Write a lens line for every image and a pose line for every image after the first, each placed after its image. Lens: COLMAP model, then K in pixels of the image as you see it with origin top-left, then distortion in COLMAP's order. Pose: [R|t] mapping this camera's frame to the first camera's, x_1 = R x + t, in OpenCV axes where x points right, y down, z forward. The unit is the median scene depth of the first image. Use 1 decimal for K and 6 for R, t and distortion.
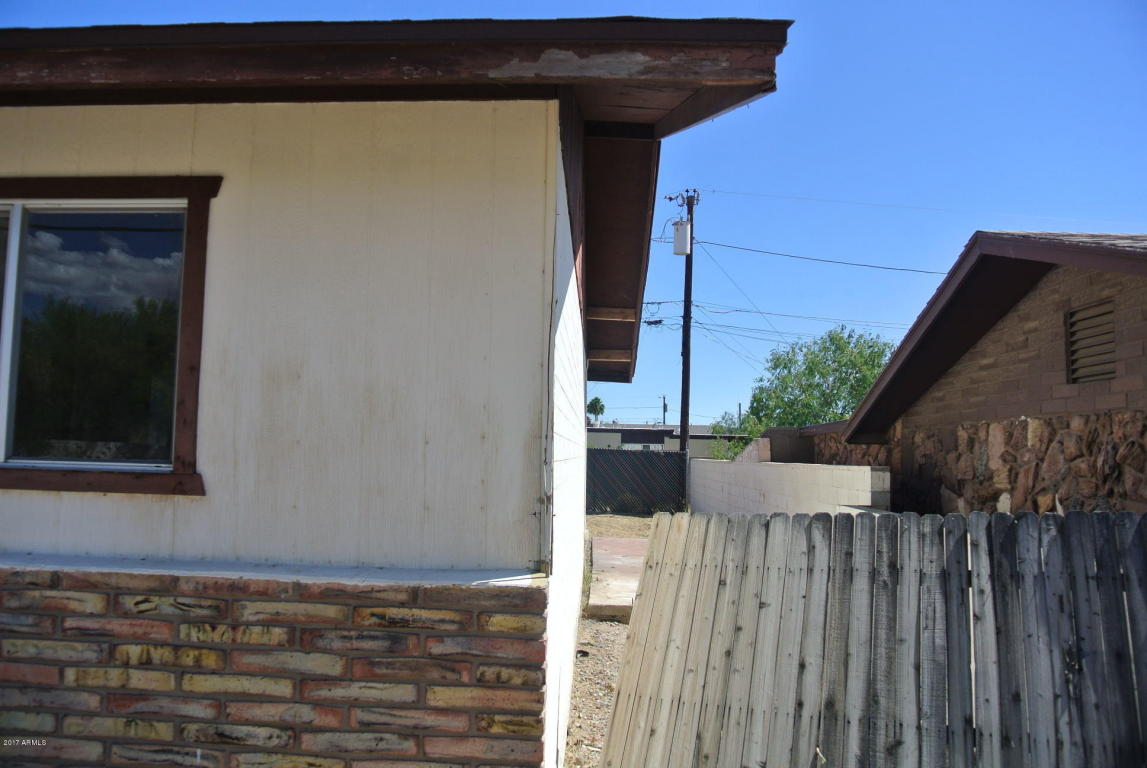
lens RADIAL K [[892.6, 0, 573.5], [0, 892.6, 384.0], [0, 0, 1]] dist [-0.087140, 0.010602]
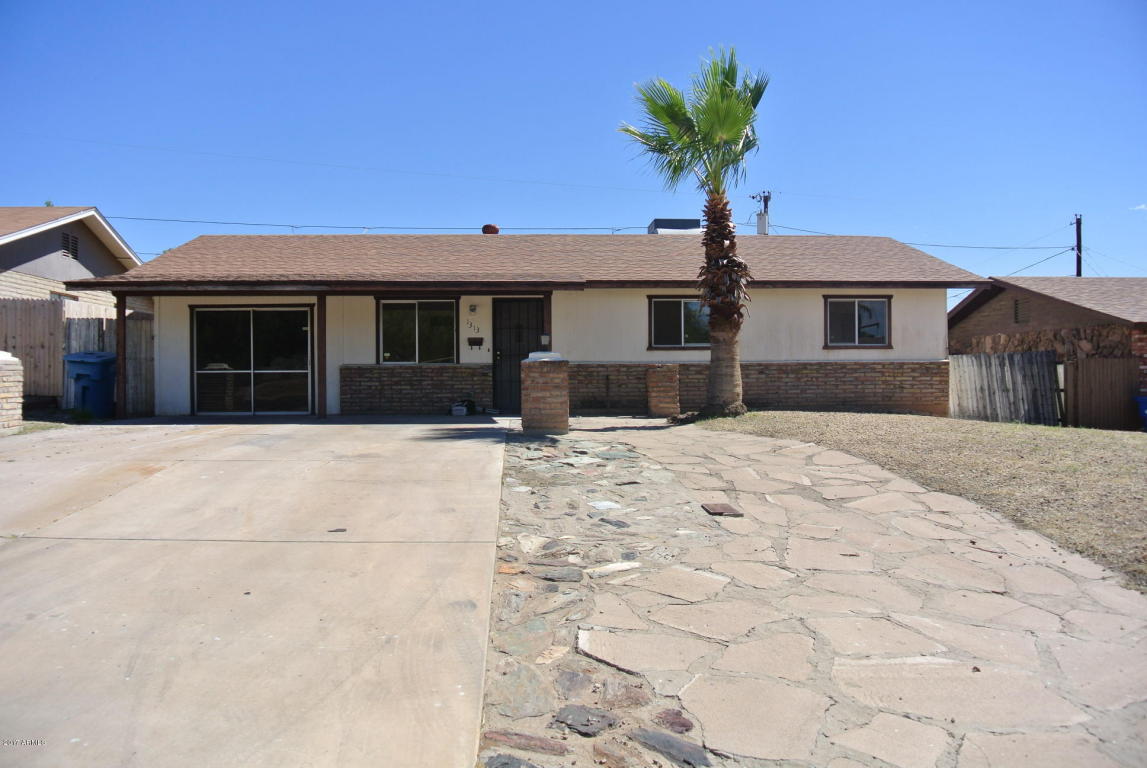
lens RADIAL K [[892.6, 0, 573.5], [0, 892.6, 384.0], [0, 0, 1]] dist [-0.087140, 0.010602]
pose [[0.995784, -0.026995, 0.087665, -2.674783], [0.019474, 0.996145, 0.085533, -0.167328], [-0.089636, -0.083465, 0.992471, -4.123622]]
